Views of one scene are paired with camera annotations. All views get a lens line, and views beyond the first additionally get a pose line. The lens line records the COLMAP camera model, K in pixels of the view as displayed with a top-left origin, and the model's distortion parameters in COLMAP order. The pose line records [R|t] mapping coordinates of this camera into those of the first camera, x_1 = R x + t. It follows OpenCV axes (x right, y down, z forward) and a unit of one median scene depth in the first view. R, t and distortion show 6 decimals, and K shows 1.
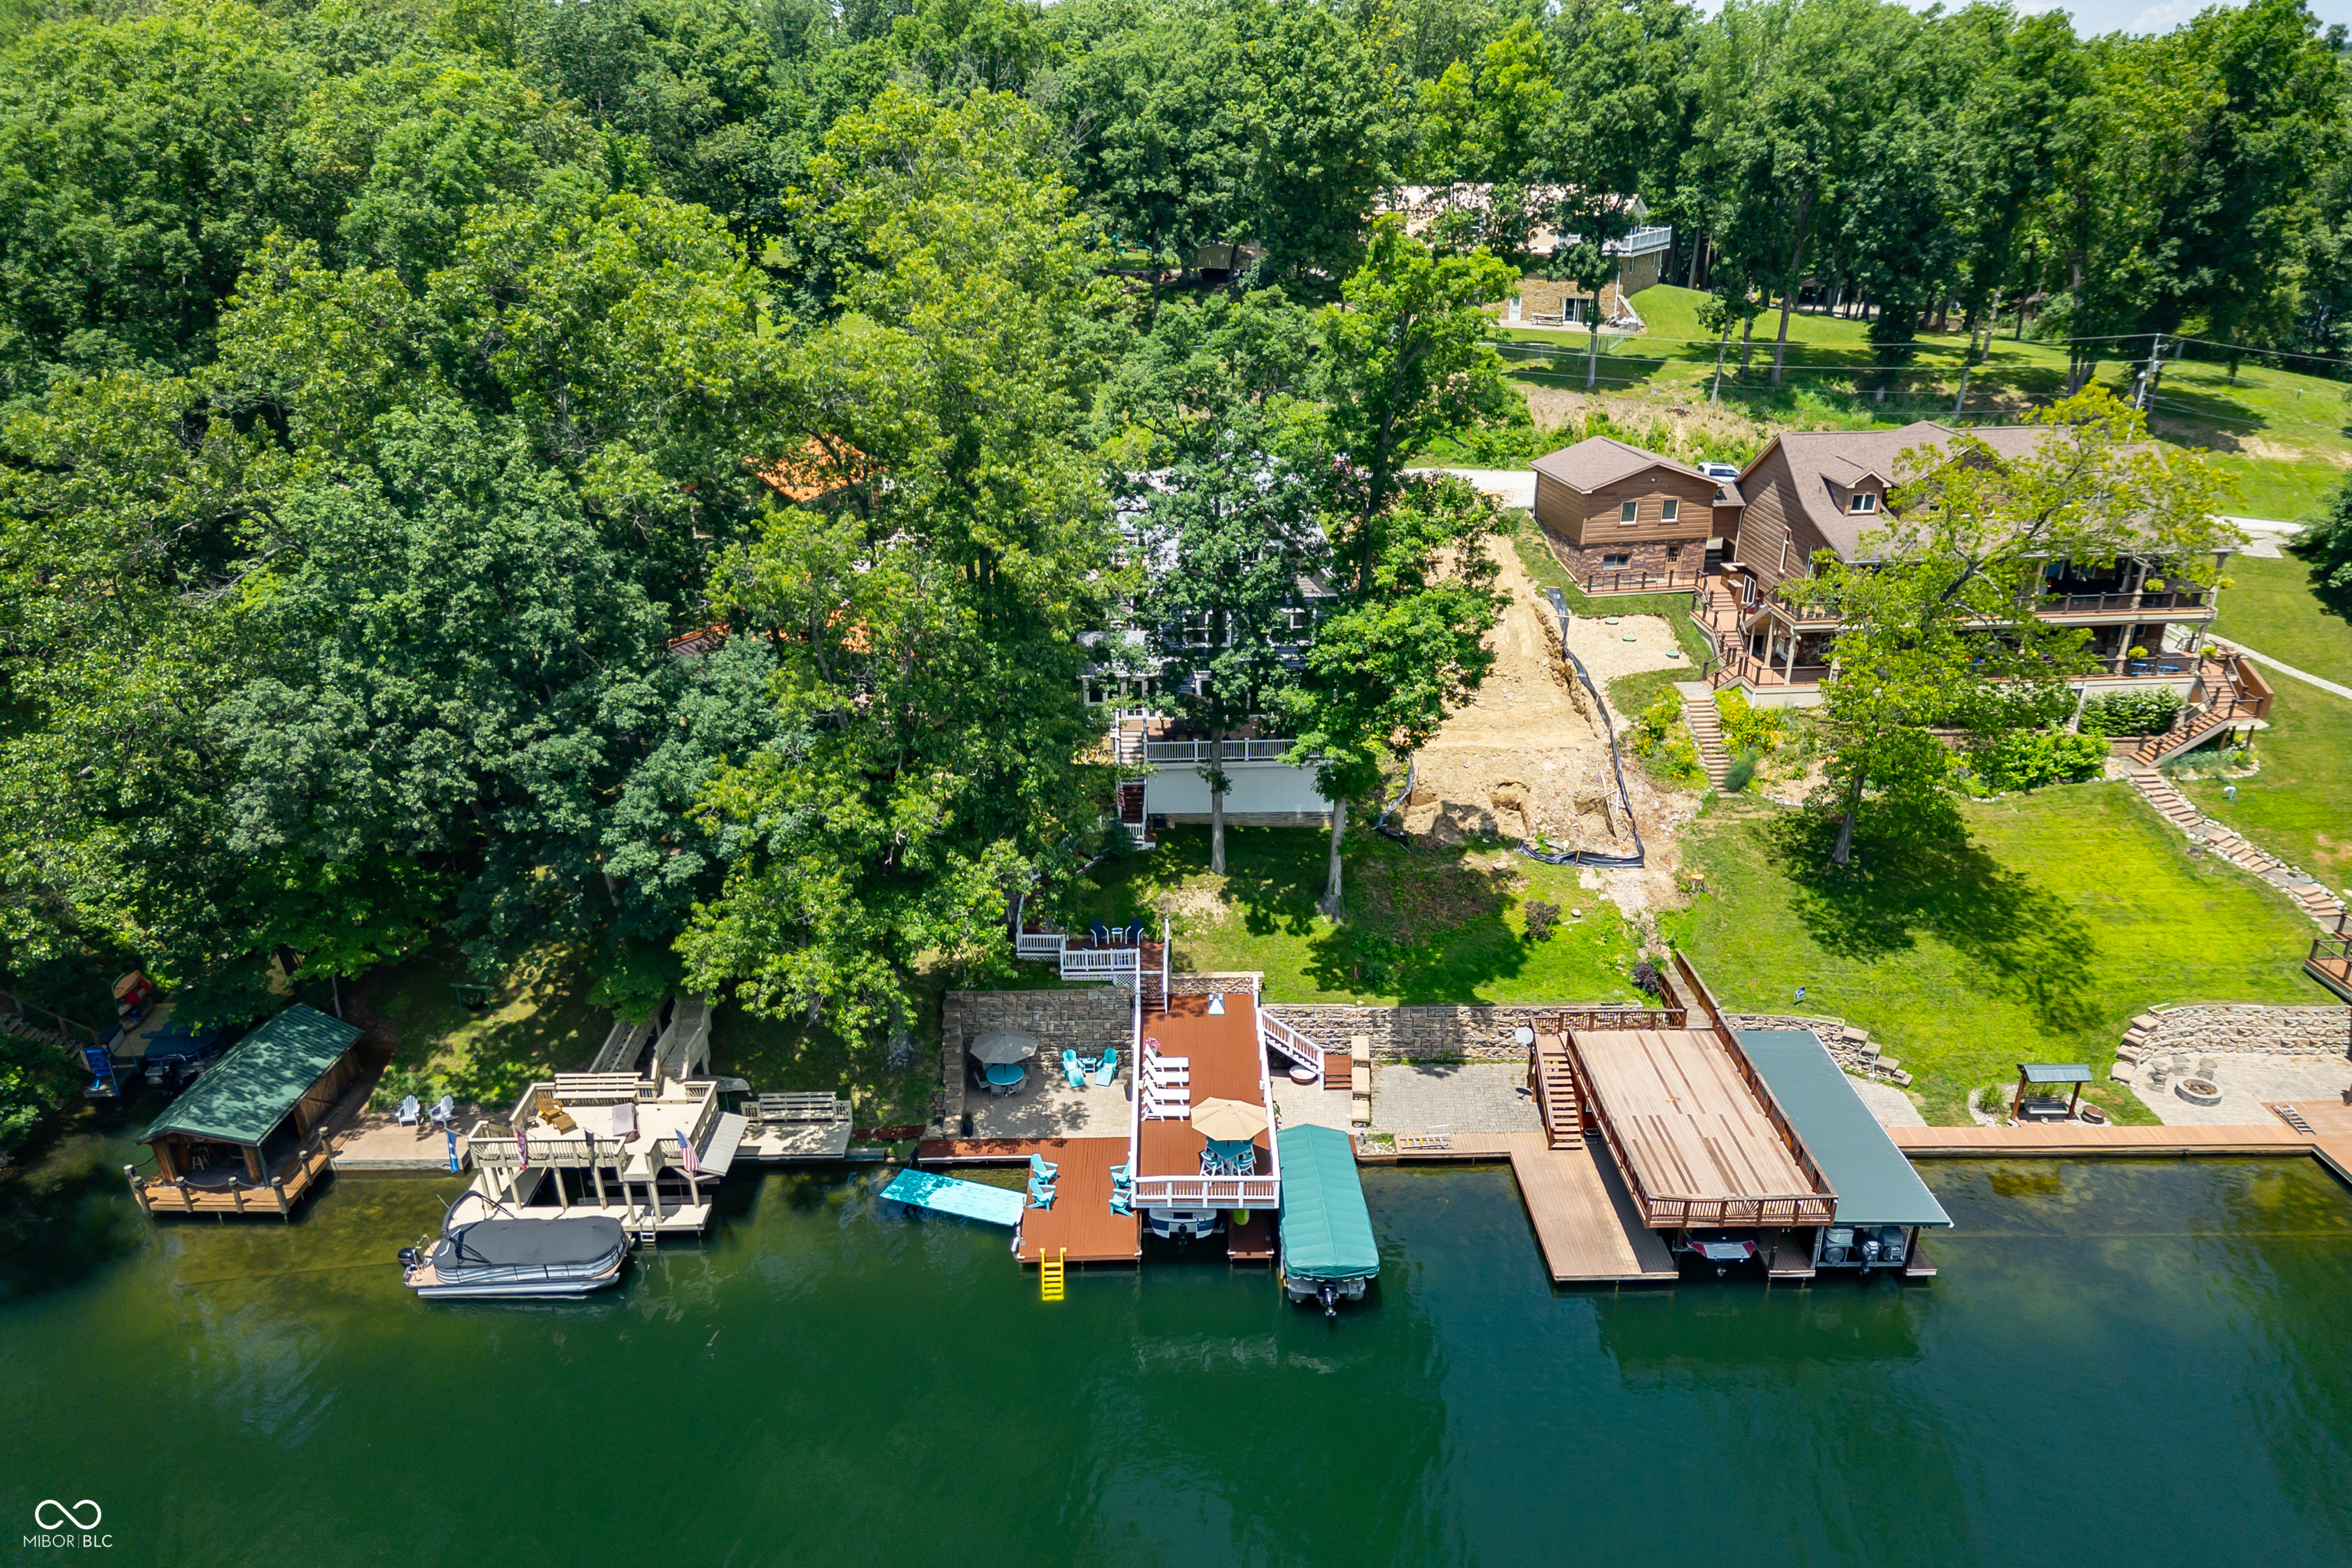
lens RADIAL K [[1614.7, 0, 1162.0], [0, 1614.7, 783.6], [0, 0, 1]] dist [0.054981, -0.050222]
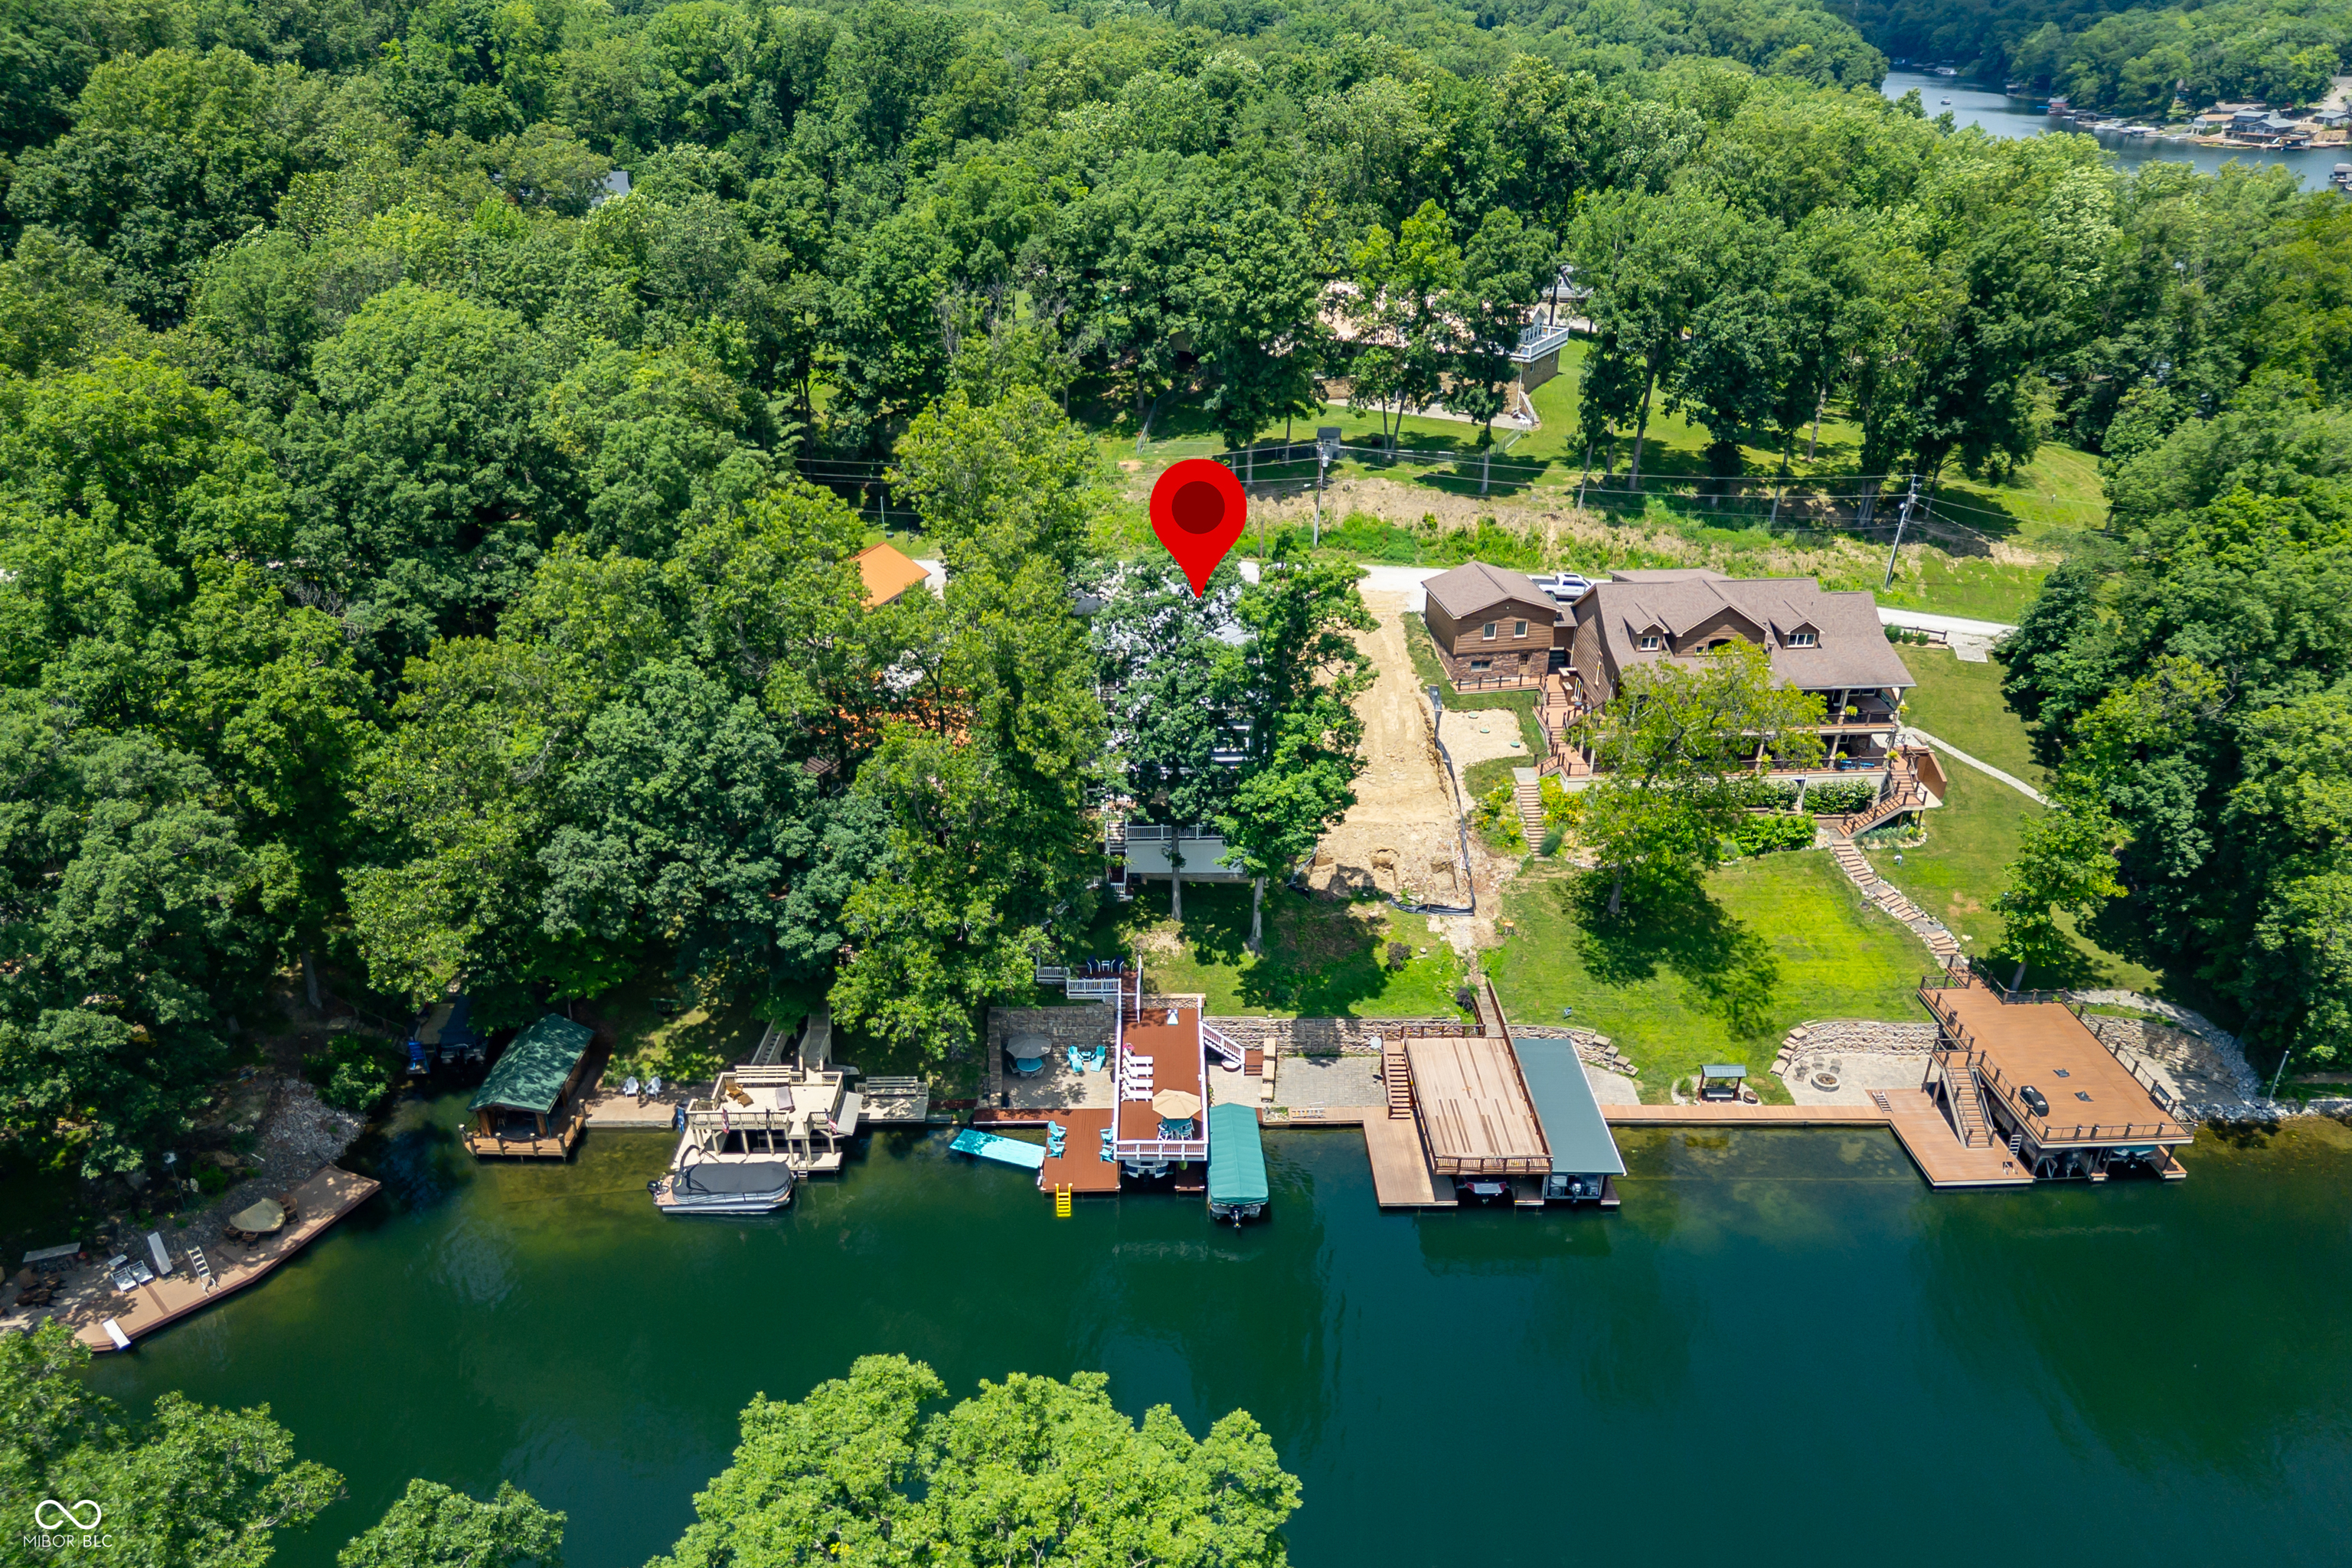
lens RADIAL K [[1614.7, 0, 1155.7], [0, 1614.7, 779.8], [0, 0, 1]] dist [0.054981, -0.050222]
pose [[0.999955, 0.007892, 0.005218, 0.008882], [-0.008206, 0.997969, 0.063173, -0.171804], [-0.004709, -0.063213, 0.997989, -0.455307]]
